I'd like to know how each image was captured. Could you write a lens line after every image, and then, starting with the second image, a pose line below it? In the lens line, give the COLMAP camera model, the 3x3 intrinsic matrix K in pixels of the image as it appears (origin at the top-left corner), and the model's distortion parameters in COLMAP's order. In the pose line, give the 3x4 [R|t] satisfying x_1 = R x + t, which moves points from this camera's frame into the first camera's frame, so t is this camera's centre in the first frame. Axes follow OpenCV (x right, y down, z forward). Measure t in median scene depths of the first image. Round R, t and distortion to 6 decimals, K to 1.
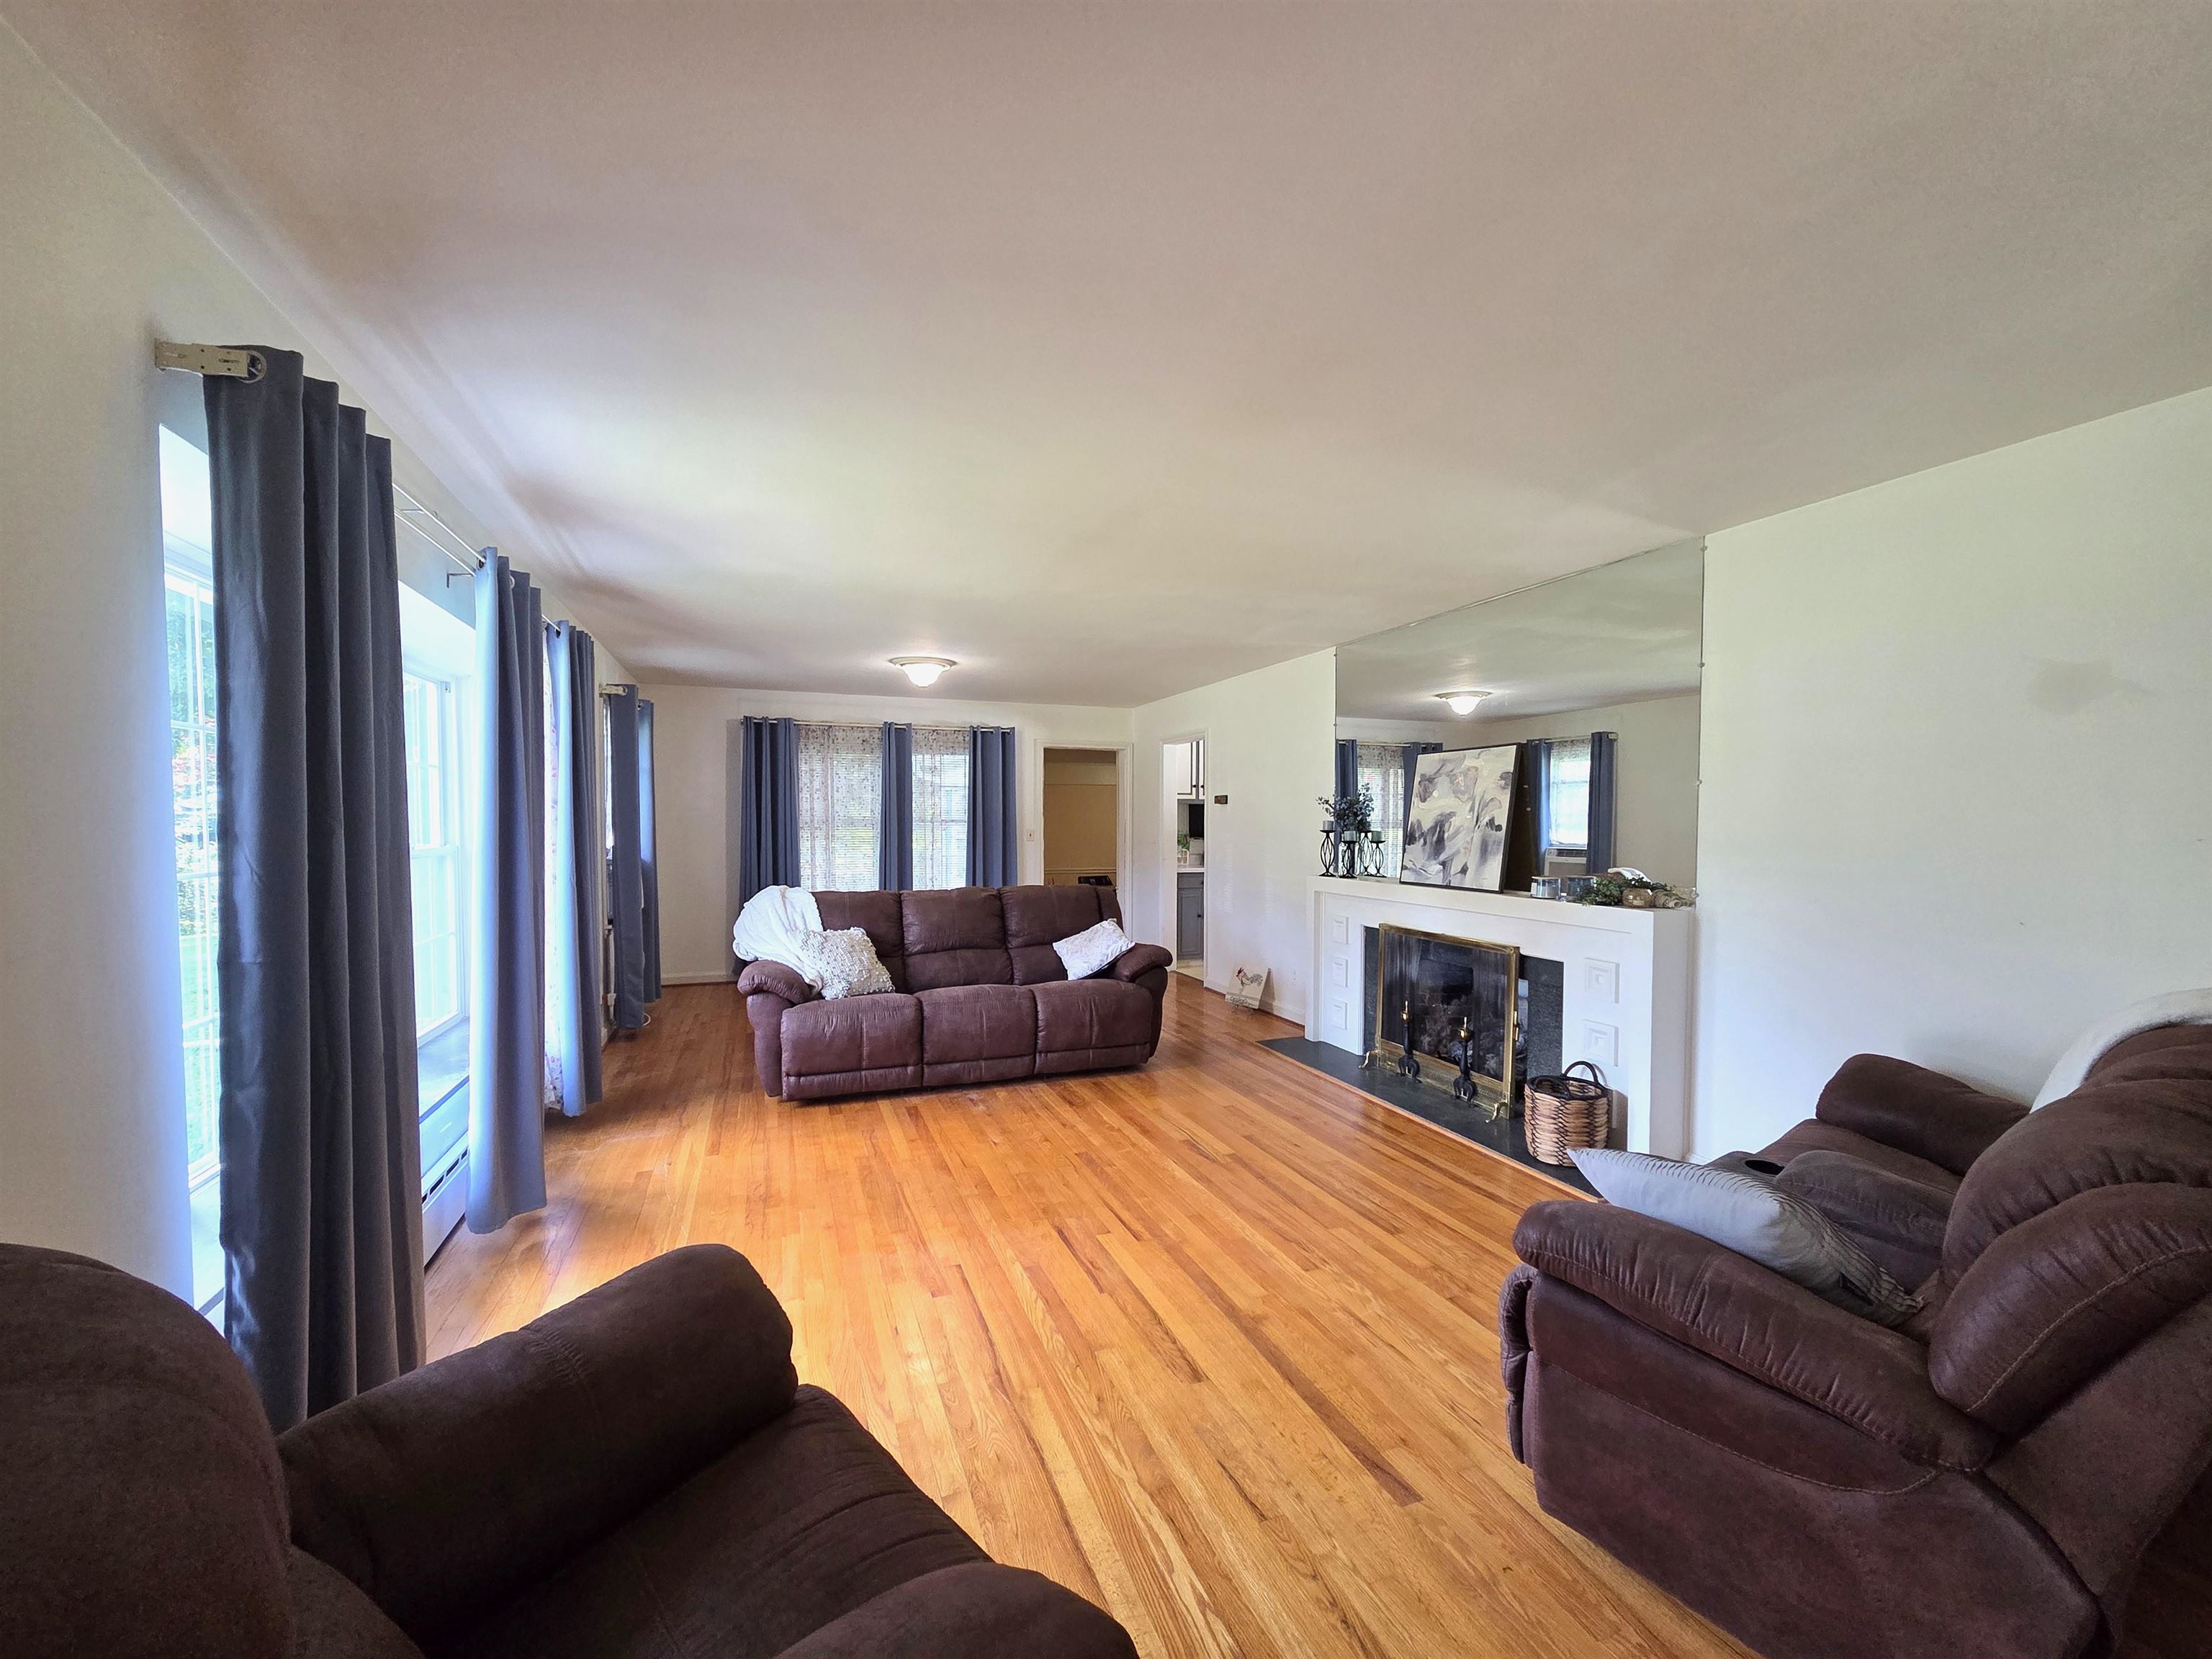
lens RADIAL K [[889.5, 0, 1106.0], [0, 889.5, 829.5], [0, 0, 1]] dist [-0.000061, -0.000020]
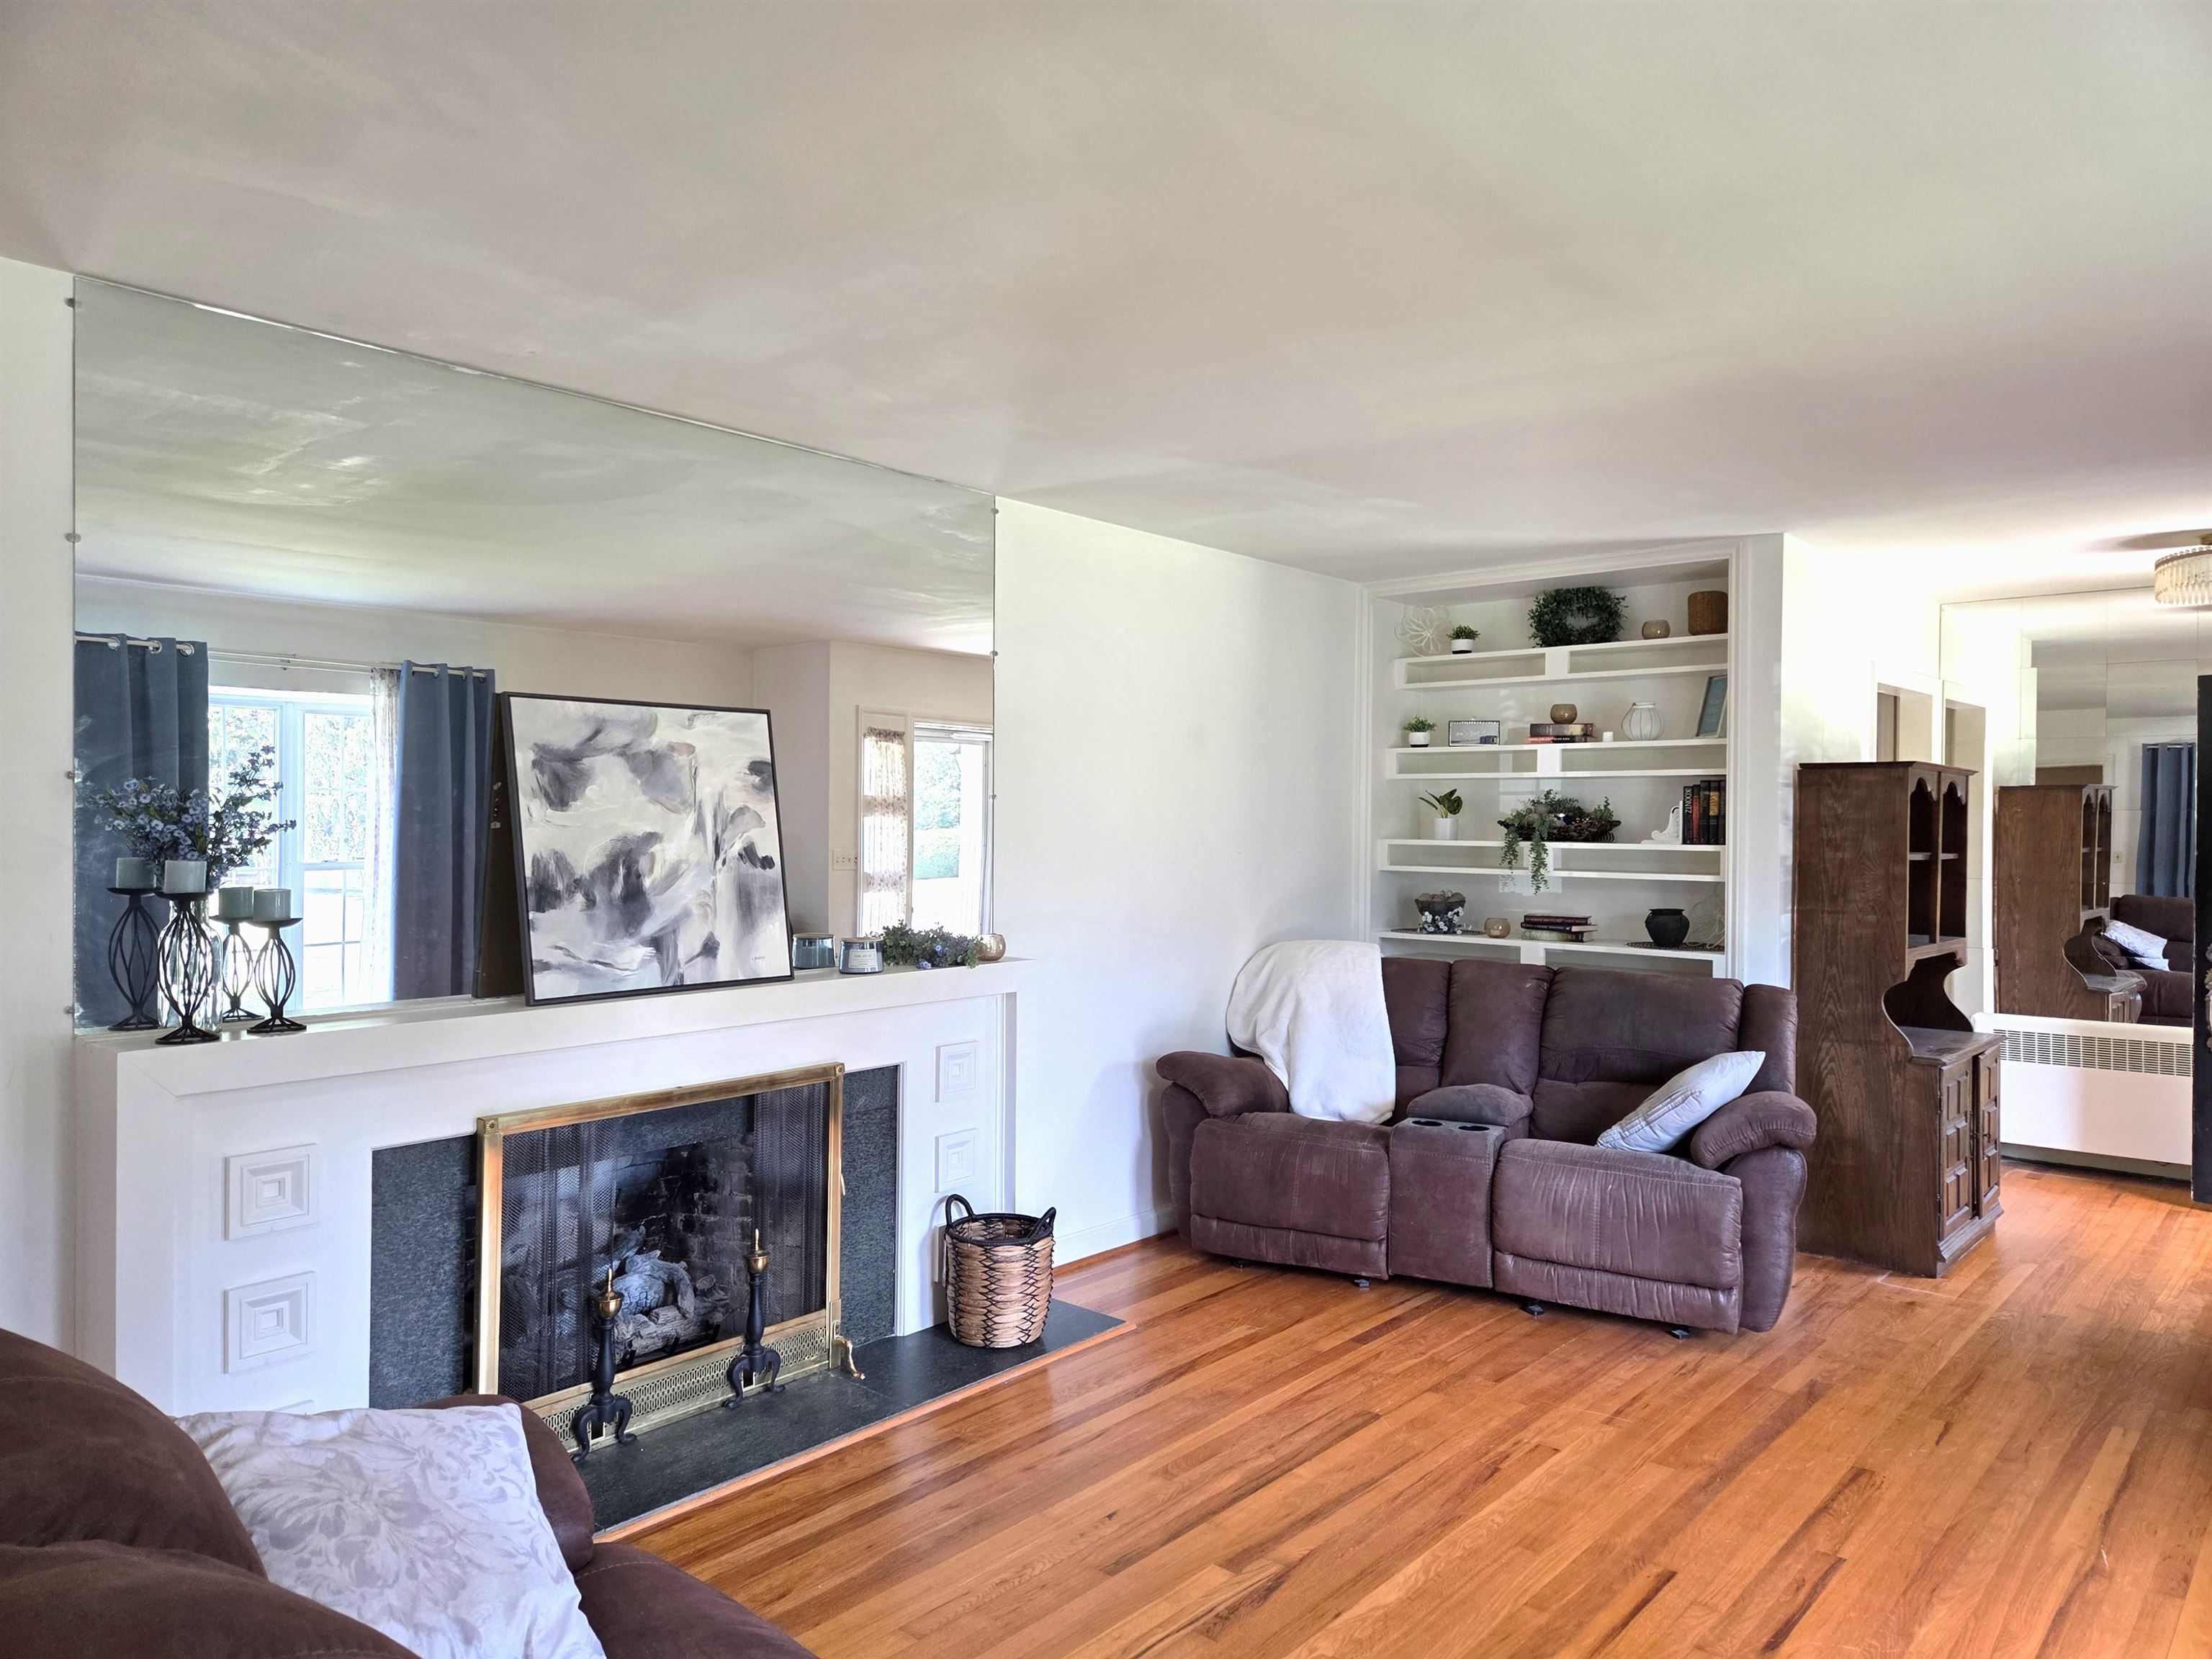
lens RADIAL K [[1456.1, 0, 1106.0], [0, 1456.1, 829.5], [0, 0, 1]] dist [0.105296, -0.106808]
pose [[-0.461609, -0.004029, 0.887074, -0.454243], [0.009649, 0.999908, 0.009562, -0.028591], [-0.887031, 0.012973, -0.461528, 1.222805]]
